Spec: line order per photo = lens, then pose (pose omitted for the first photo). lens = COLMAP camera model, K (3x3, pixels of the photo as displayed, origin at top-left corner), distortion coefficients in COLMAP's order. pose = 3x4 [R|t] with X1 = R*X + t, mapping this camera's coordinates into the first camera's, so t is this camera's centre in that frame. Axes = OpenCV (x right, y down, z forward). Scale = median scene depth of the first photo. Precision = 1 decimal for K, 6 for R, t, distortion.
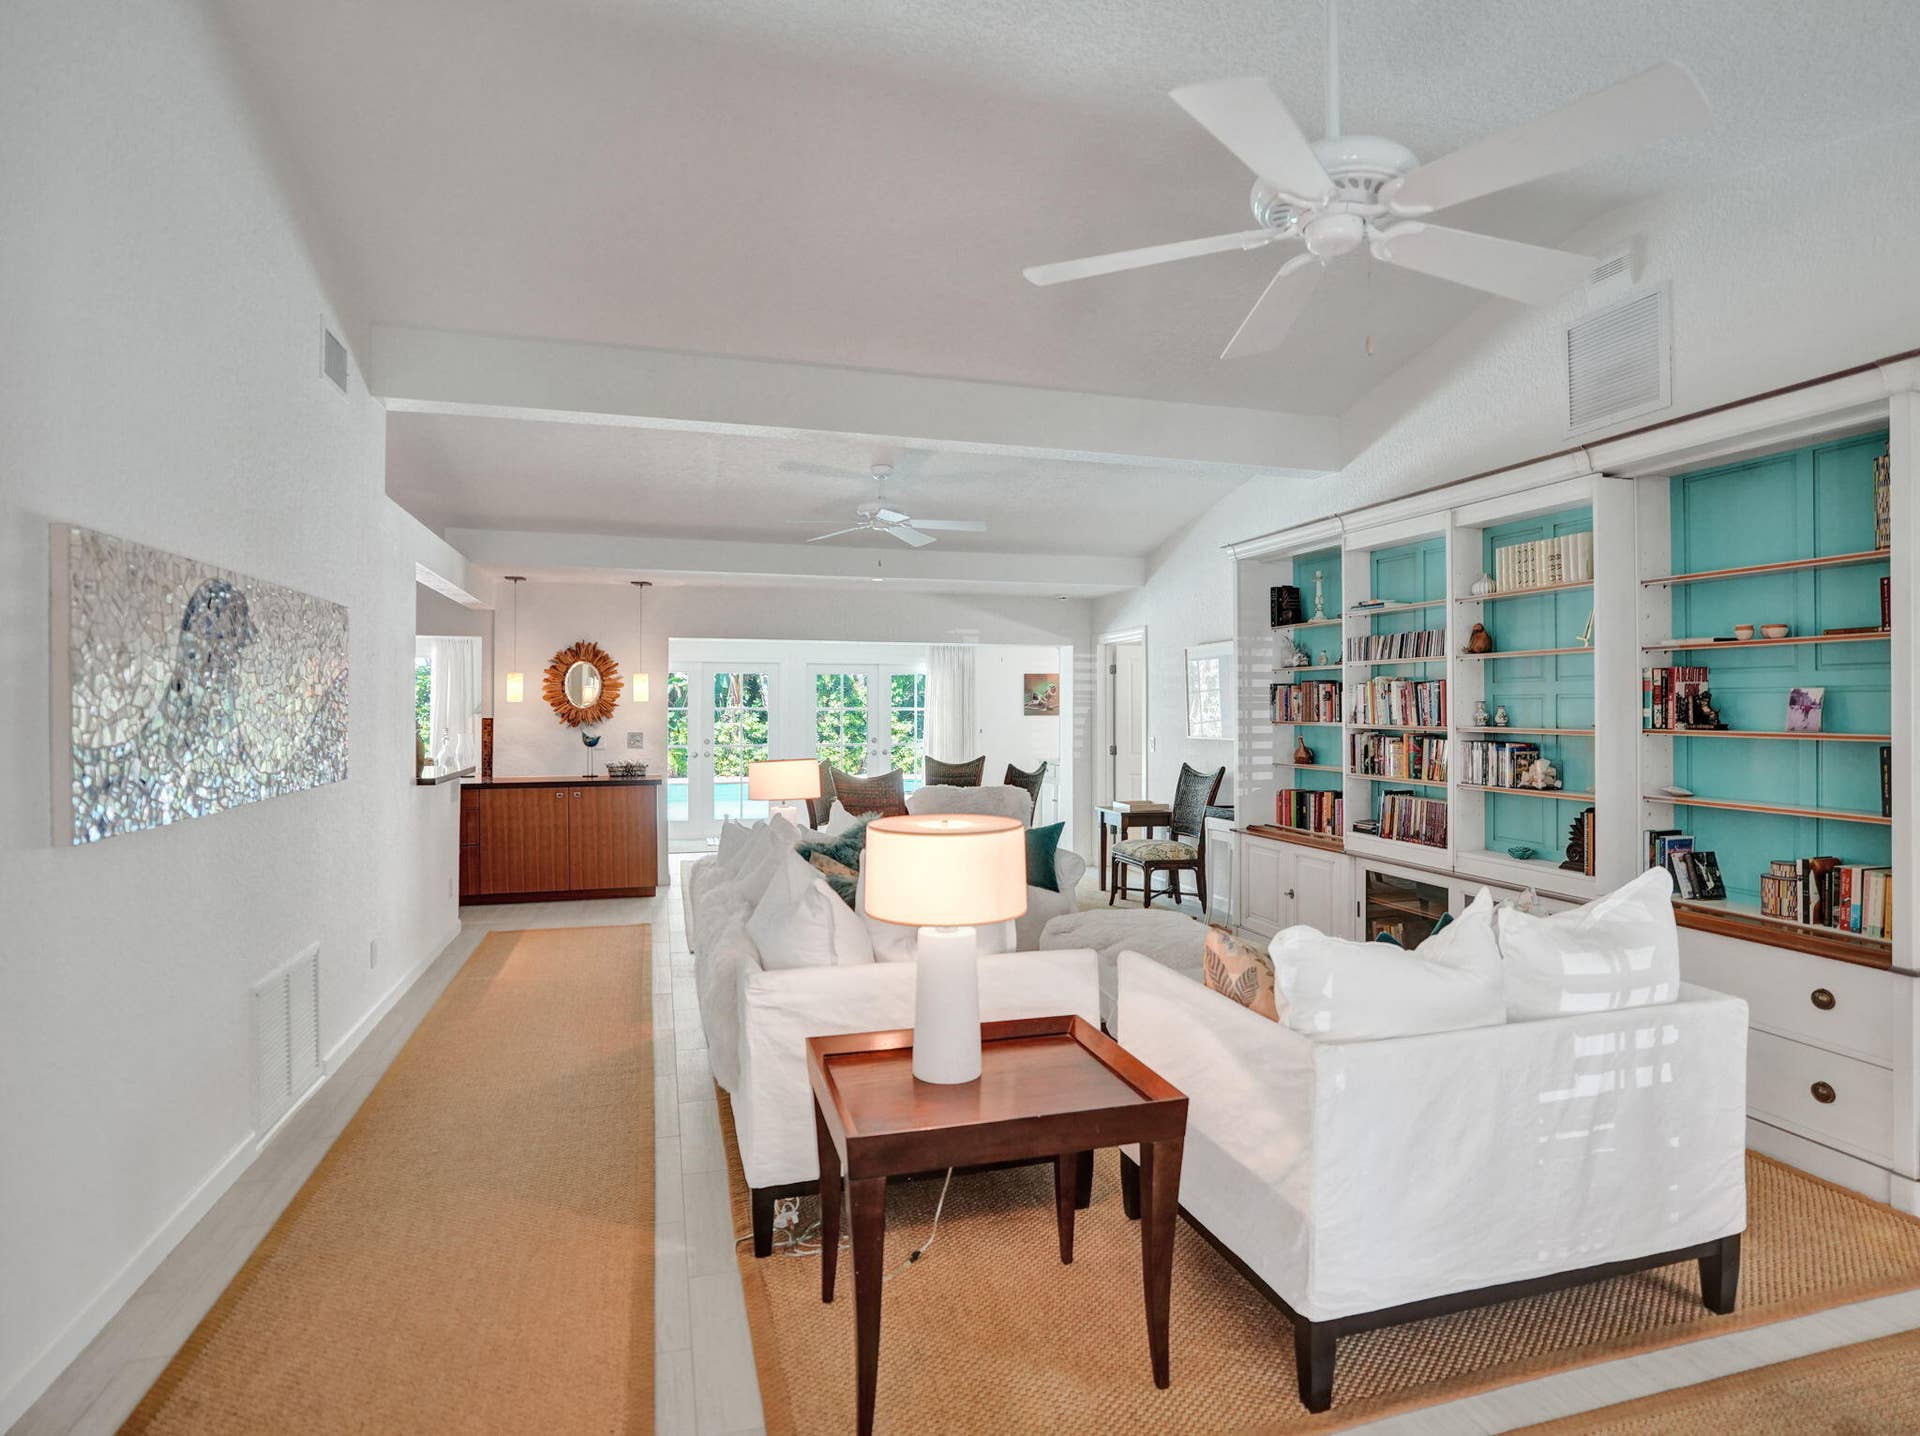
lens RADIAL K [[1019.3, 0, 965.3], [0, 1019.3, 708.2], [0, 0, 1]] dist [-0.066946, 0.039158]
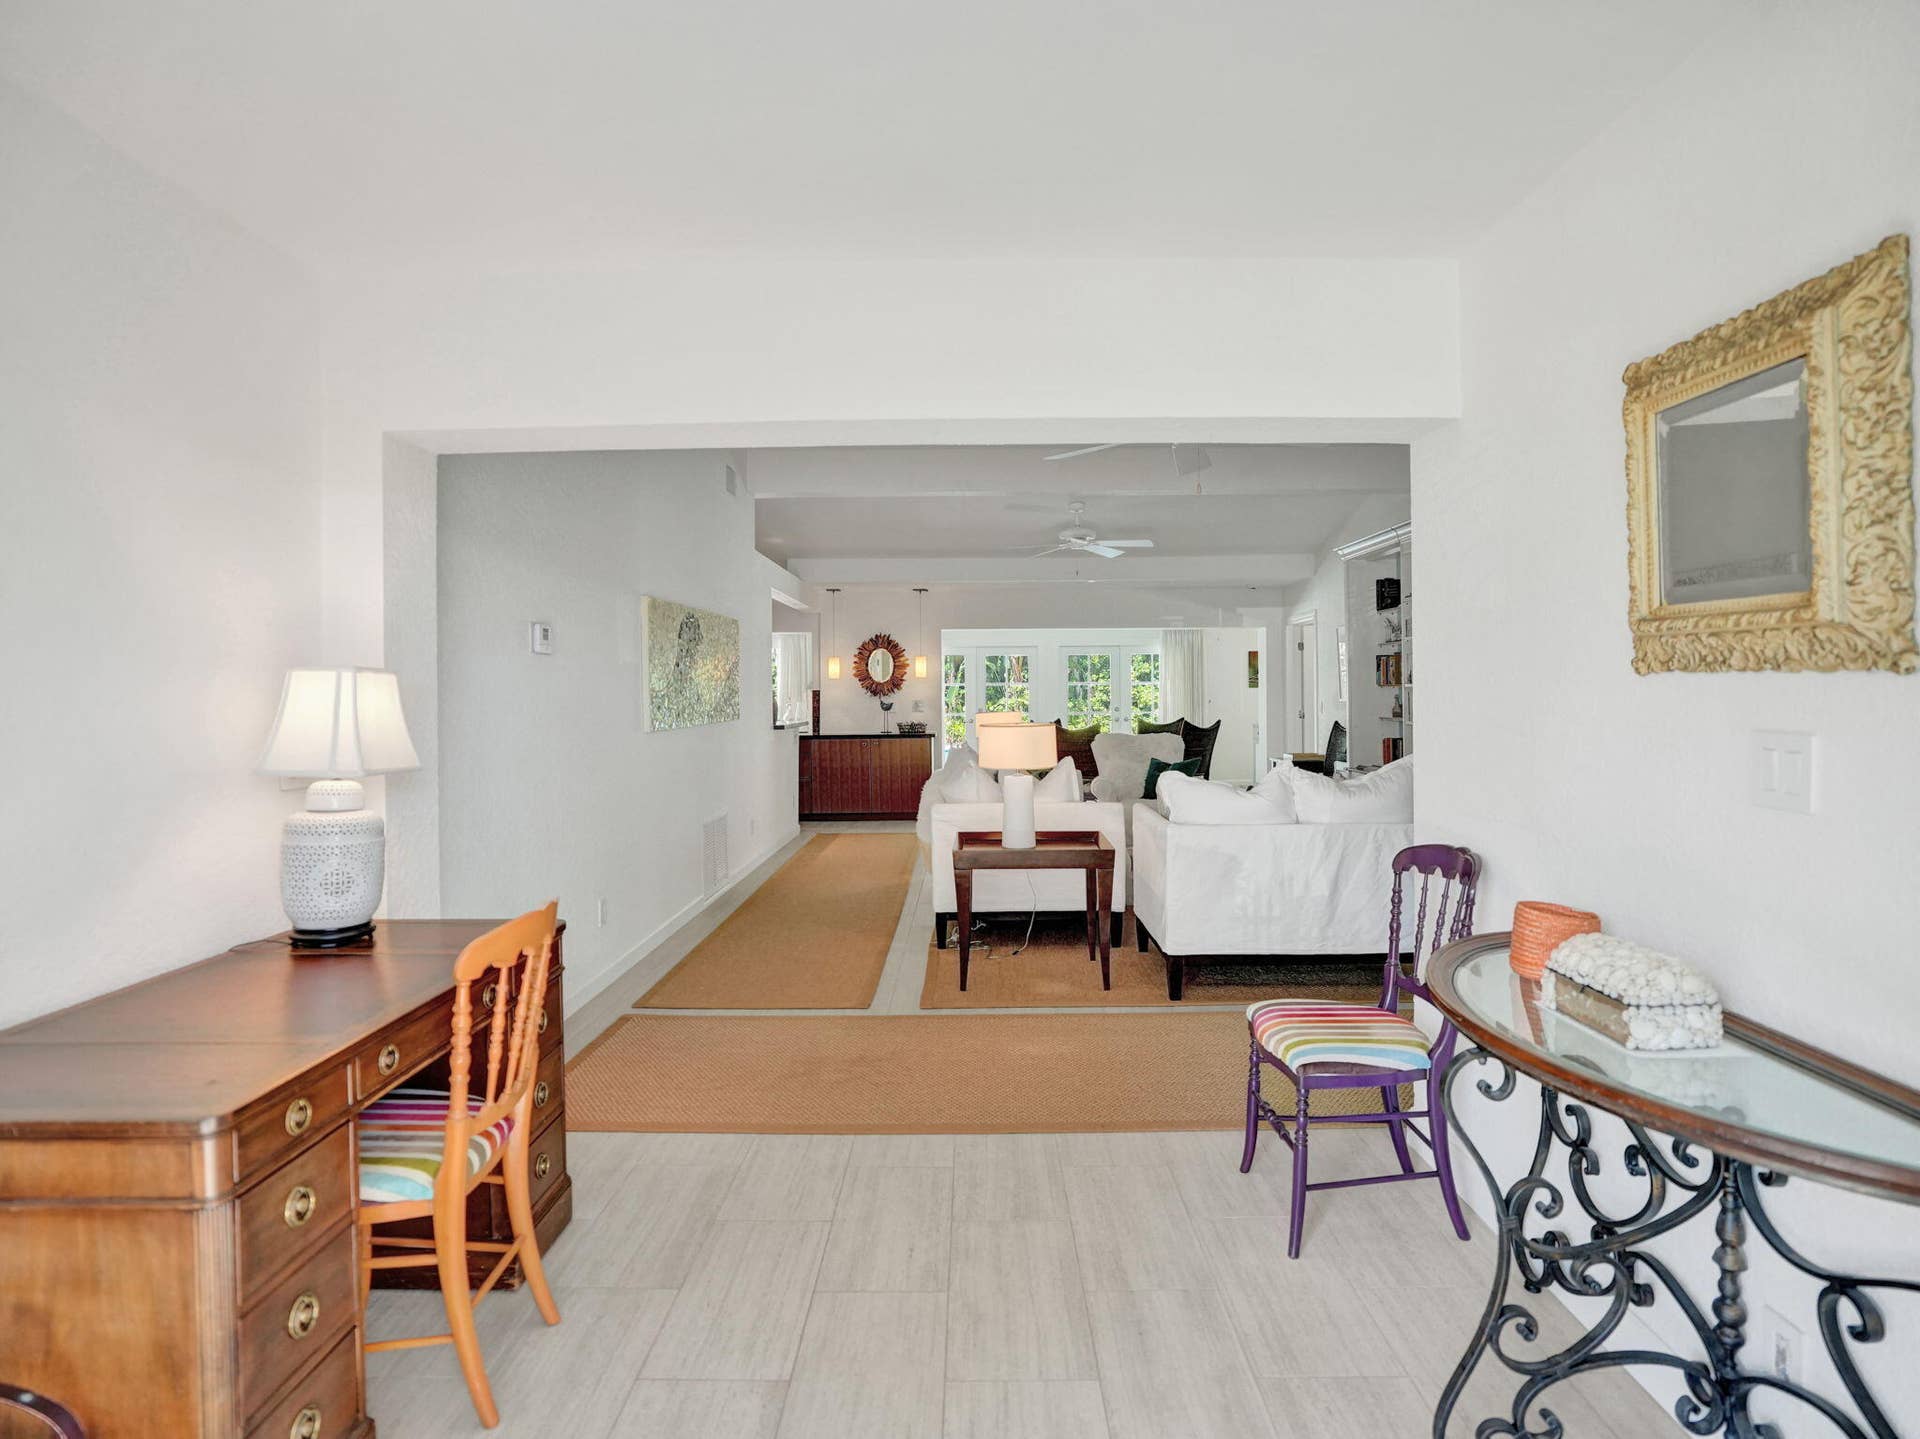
lens RADIAL K [[1019.3, 0, 965.3], [0, 1019.3, 709.7], [0, 0, 1]] dist [-0.066946, 0.039158]
pose [[0.954928, -0.003342, -0.296818, 0.175827], [0.009078, 0.999798, 0.017950, 0.016287], [0.296698, -0.019836, 0.954765, -0.356992]]
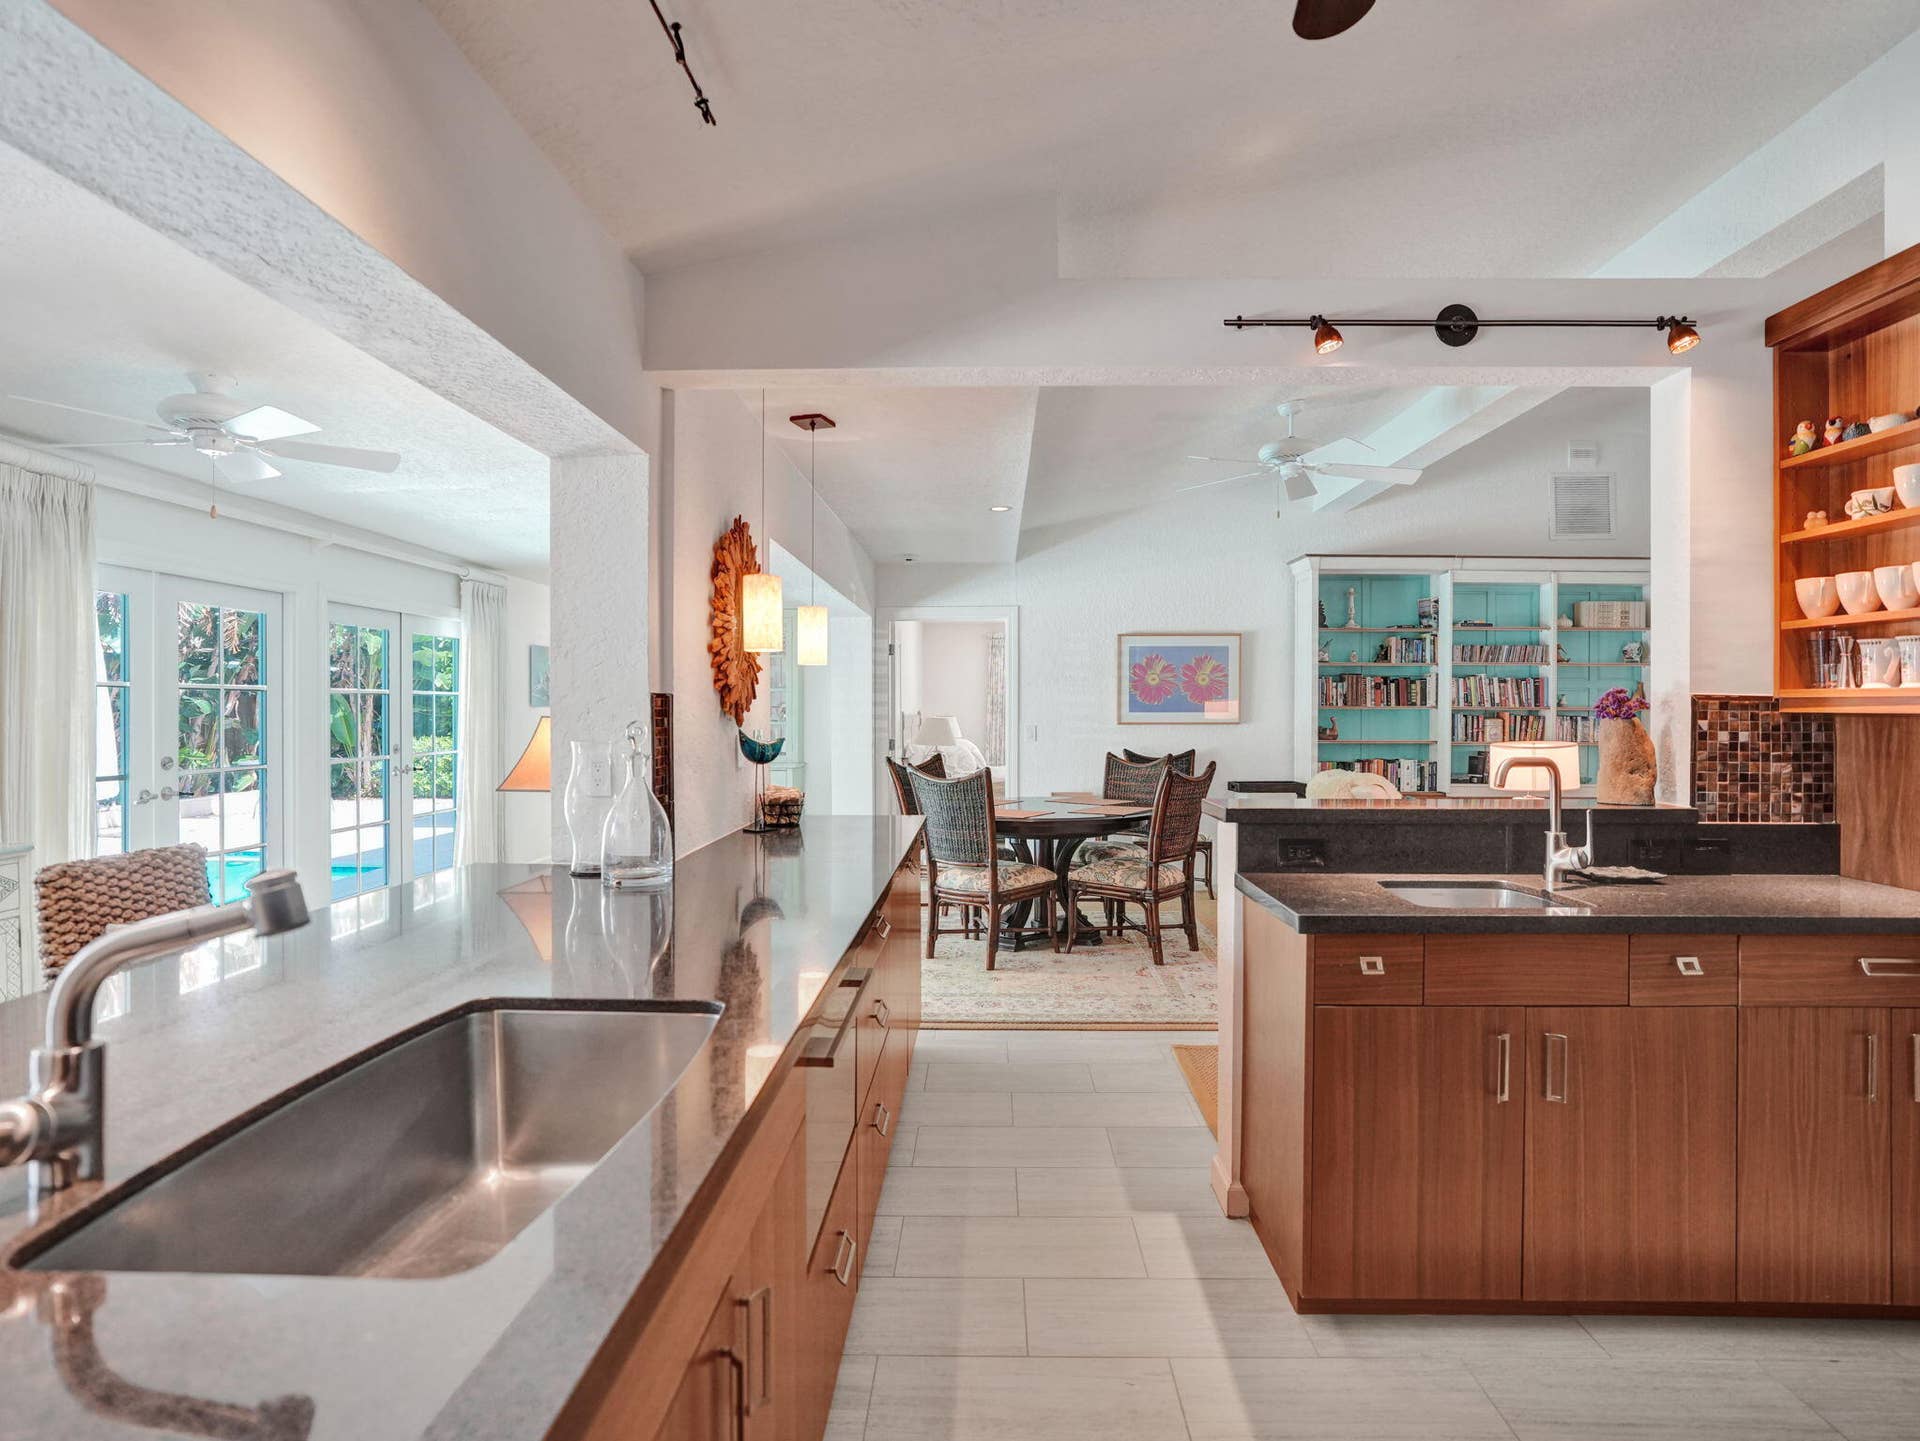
lens RADIAL K [[1019.3, 0, 965.3], [0, 1019.3, 710.7], [0, 0, 1]] dist [-0.066946, 0.039158]
pose [[0.321030, -0.001281, 0.947068, -0.941675], [-0.004344, 0.999987, 0.002825, 0.016740], [-0.947059, -0.005021, 0.321020, 0.974625]]
